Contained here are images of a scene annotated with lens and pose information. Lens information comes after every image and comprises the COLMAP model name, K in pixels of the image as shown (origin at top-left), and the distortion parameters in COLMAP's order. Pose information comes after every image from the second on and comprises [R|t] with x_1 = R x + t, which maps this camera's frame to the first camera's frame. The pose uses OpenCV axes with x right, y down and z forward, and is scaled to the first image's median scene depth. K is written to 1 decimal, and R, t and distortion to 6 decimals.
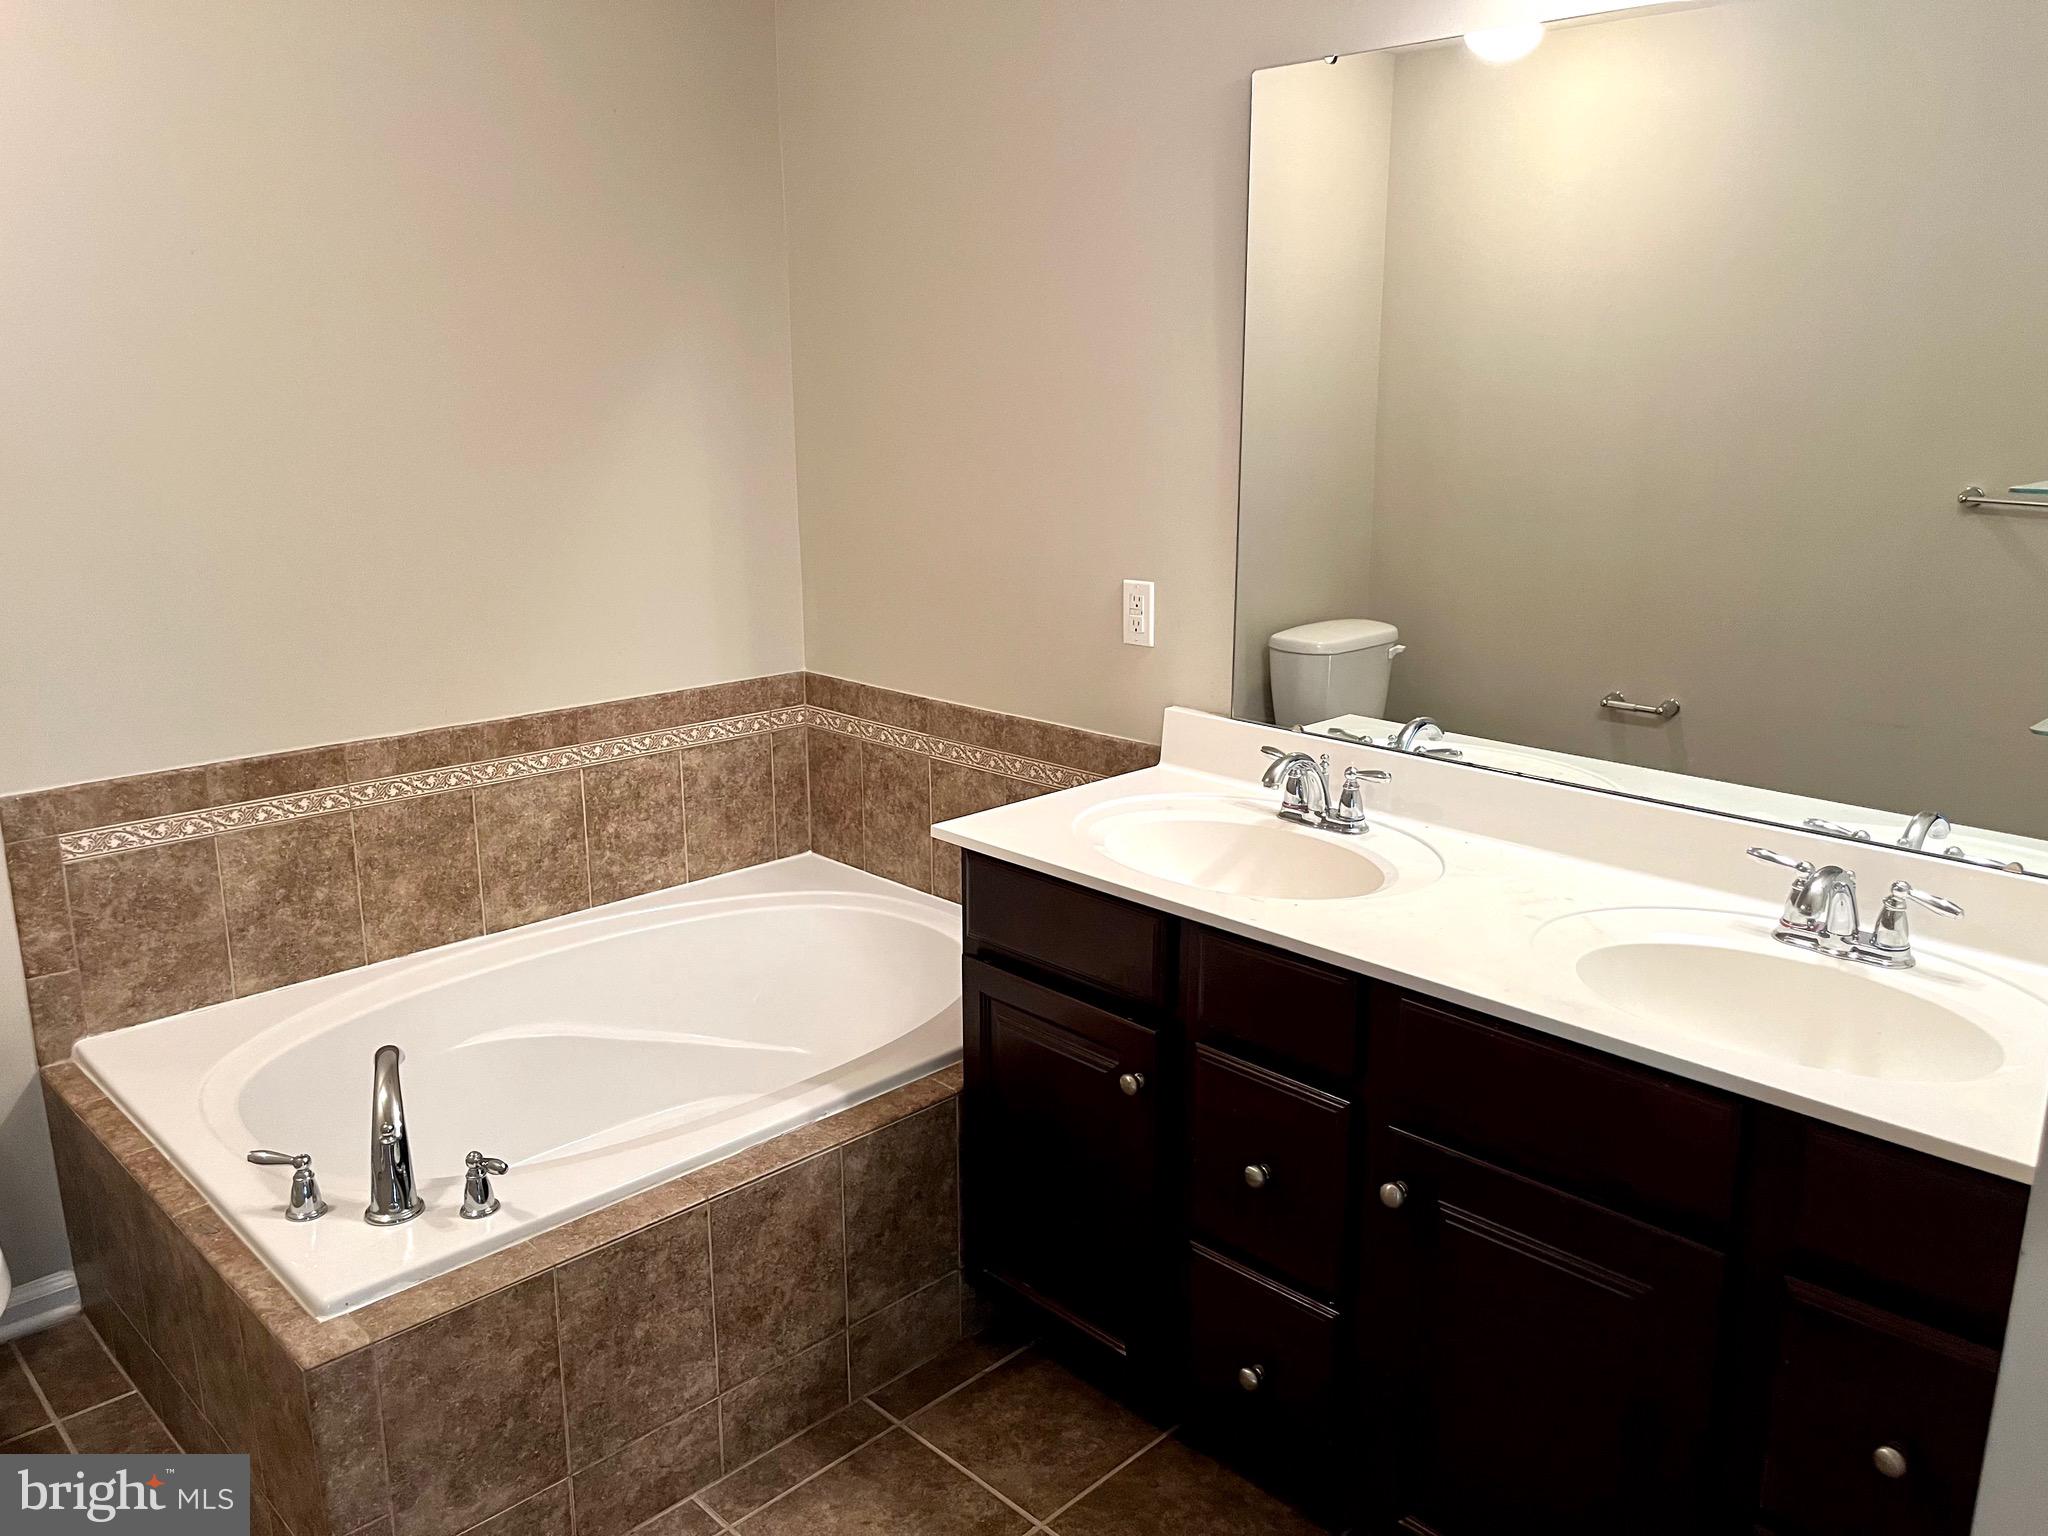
lens RADIAL K [[1554.3, 0, 1049.7], [0, 1554.3, 767.4], [0, 0, 1]] dist [0.059065, -0.068872]
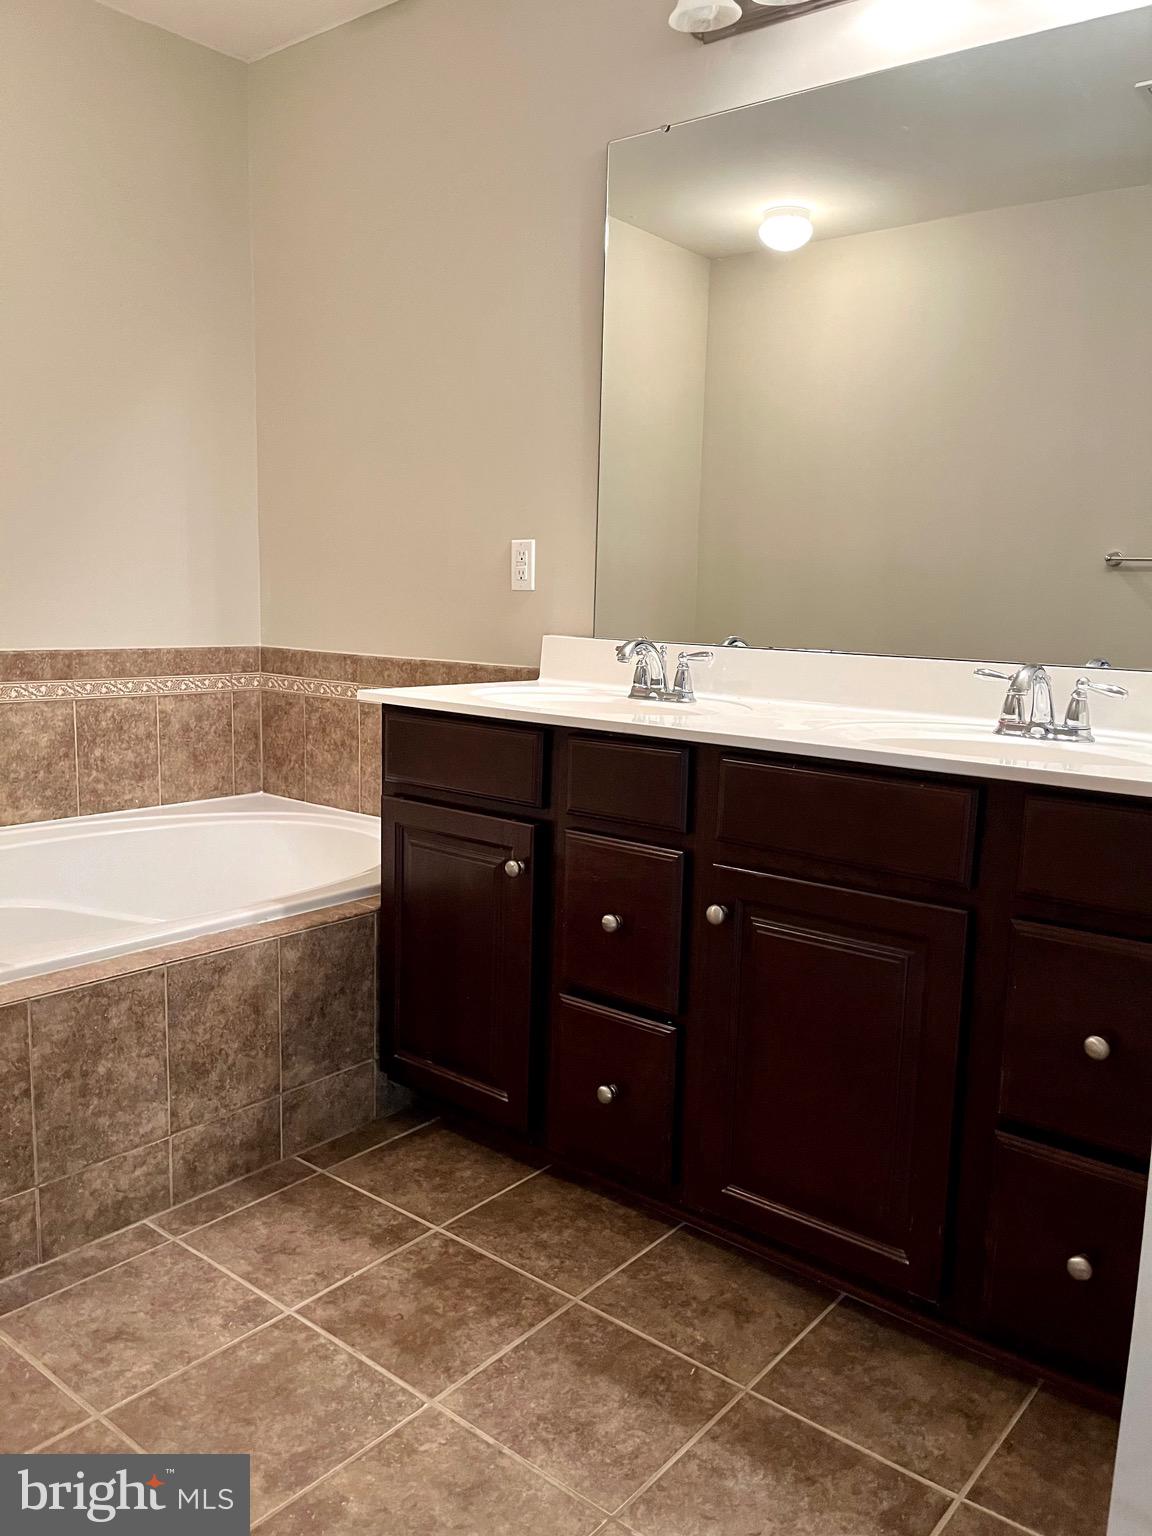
lens RADIAL K [[1165.7, 0, 584.6], [0, 1165.7, 781.8], [0, 0, 1]] dist [0.059065, -0.068872]
pose [[0.993973, 0.010718, 0.109103, 0.004381], [-0.001510, 0.996454, -0.084126, 0.182727], [-0.109617, 0.083454, 0.990464, 0.039727]]
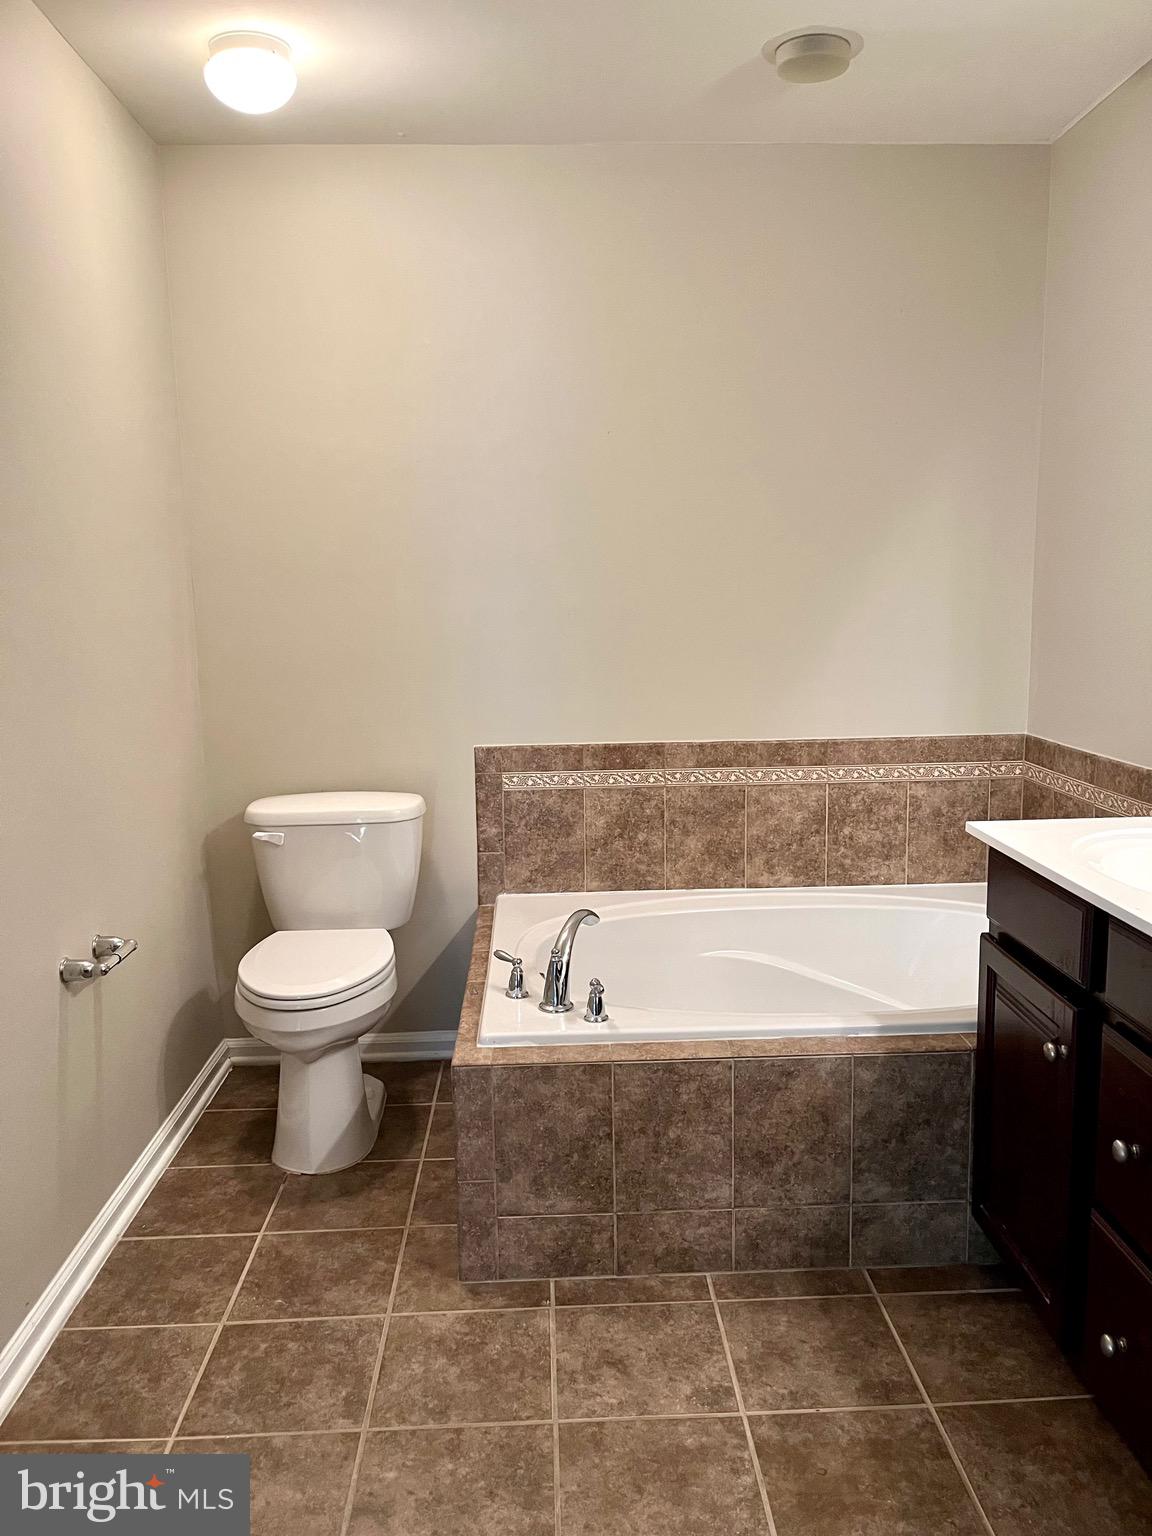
lens RADIAL K [[1165.7, 0, 586.7], [0, 1165.7, 787.8], [0, 0, 1]] dist [0.059065, -0.068872]
pose [[0.737233, 0.098791, -0.668377, 0.303968], [-0.146493, 0.989092, -0.015389, 0.065723], [0.659567, 0.109257, 0.743663, 0.105068]]
